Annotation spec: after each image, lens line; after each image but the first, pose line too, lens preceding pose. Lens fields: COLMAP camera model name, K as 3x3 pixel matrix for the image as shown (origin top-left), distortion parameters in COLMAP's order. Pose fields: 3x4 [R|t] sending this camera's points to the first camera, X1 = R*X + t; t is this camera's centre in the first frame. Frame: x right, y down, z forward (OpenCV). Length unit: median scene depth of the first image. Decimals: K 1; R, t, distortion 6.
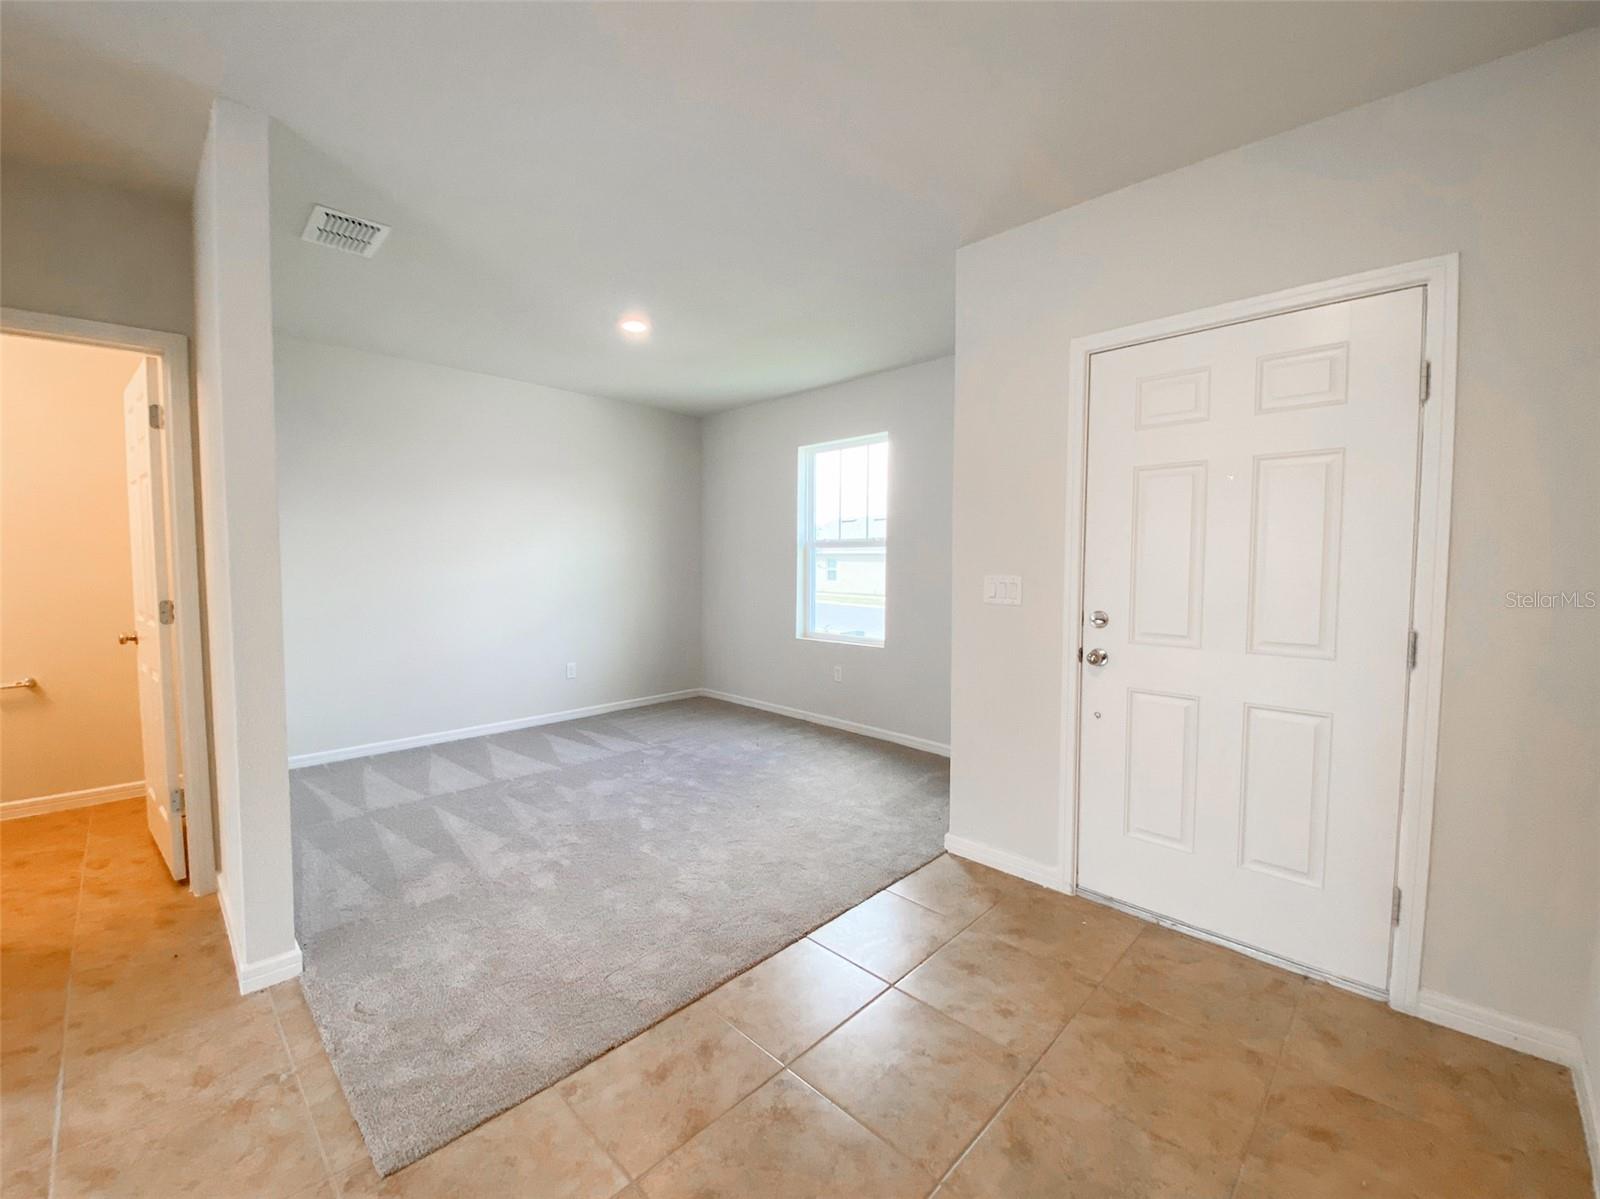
lens RADIAL K [[651.0, 0, 798.1], [0, 651.0, 590.0], [0, 0, 1]] dist [-0.028791, -0.002169]
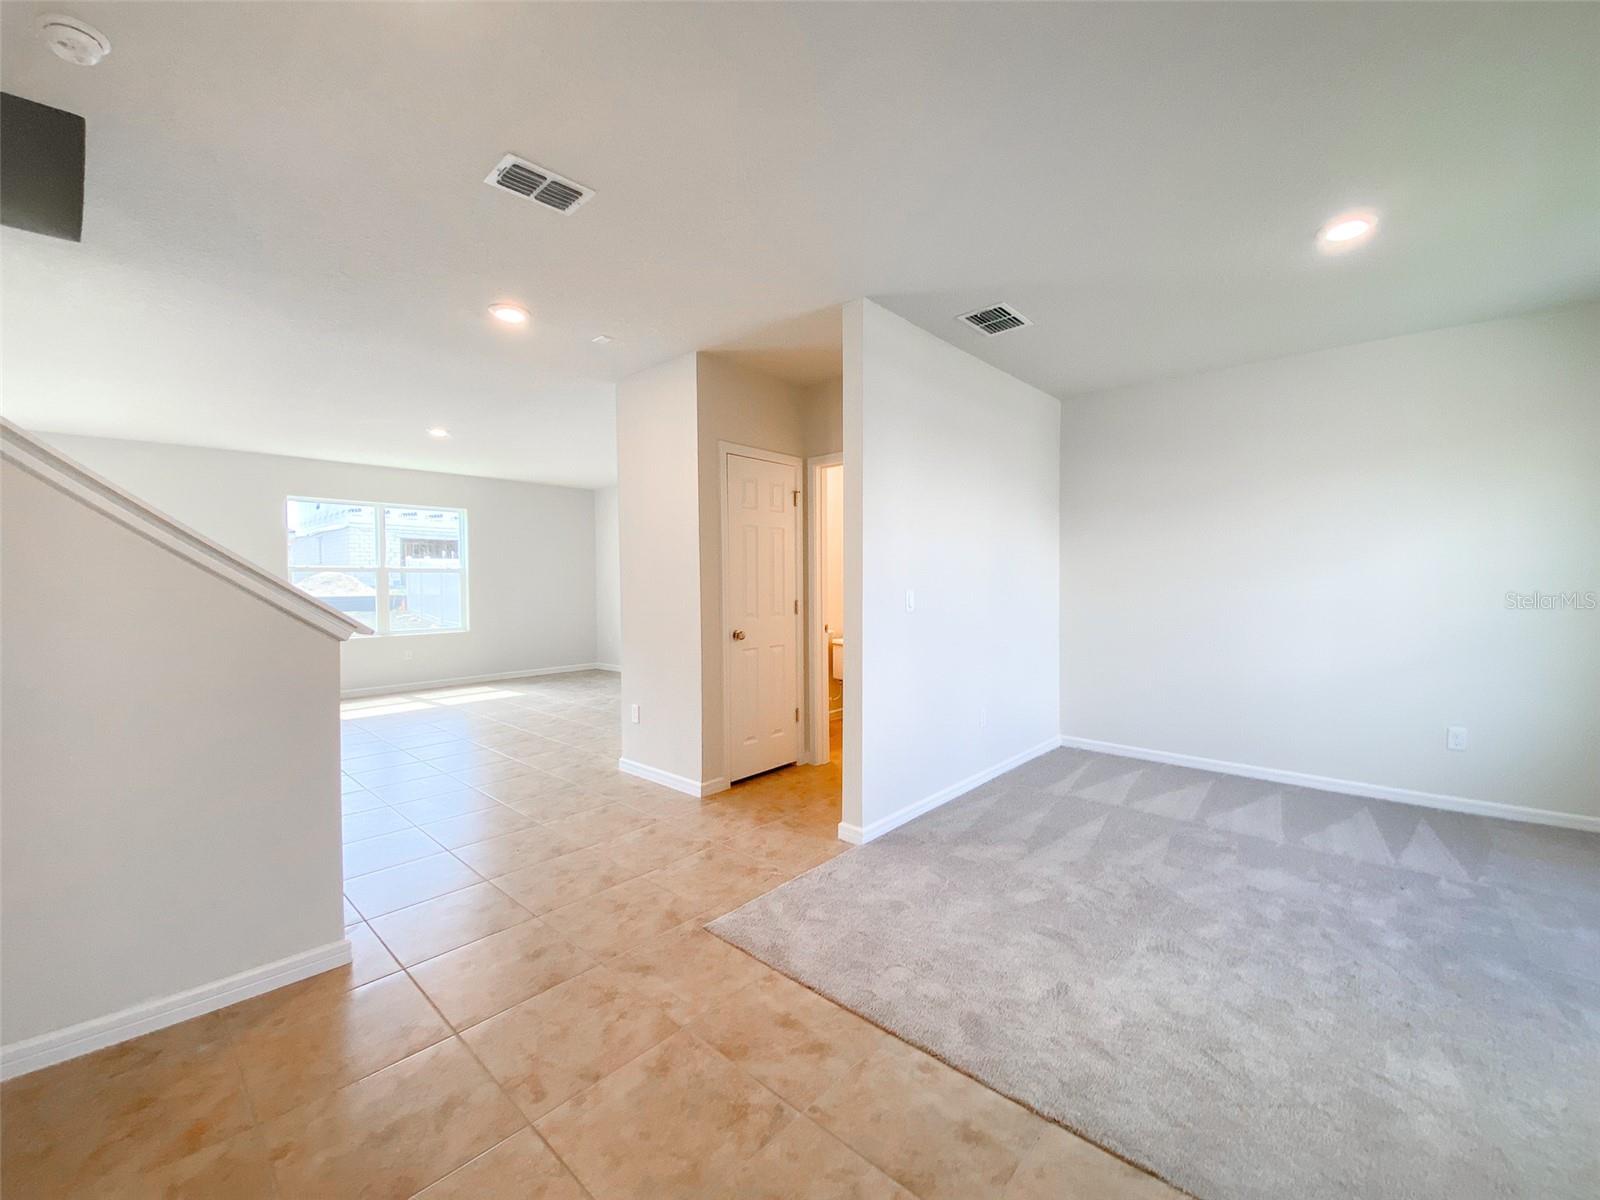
lens RADIAL K [[651.0, 0, 797.7], [0, 651.0, 598.0], [0, 0, 1]] dist [-0.028791, -0.002169]
pose [[0.029599, 0.034919, -0.998952, 0.455836], [-0.050591, 0.998161, 0.033392, -0.015456], [0.998281, 0.049549, 0.031311, 0.483014]]
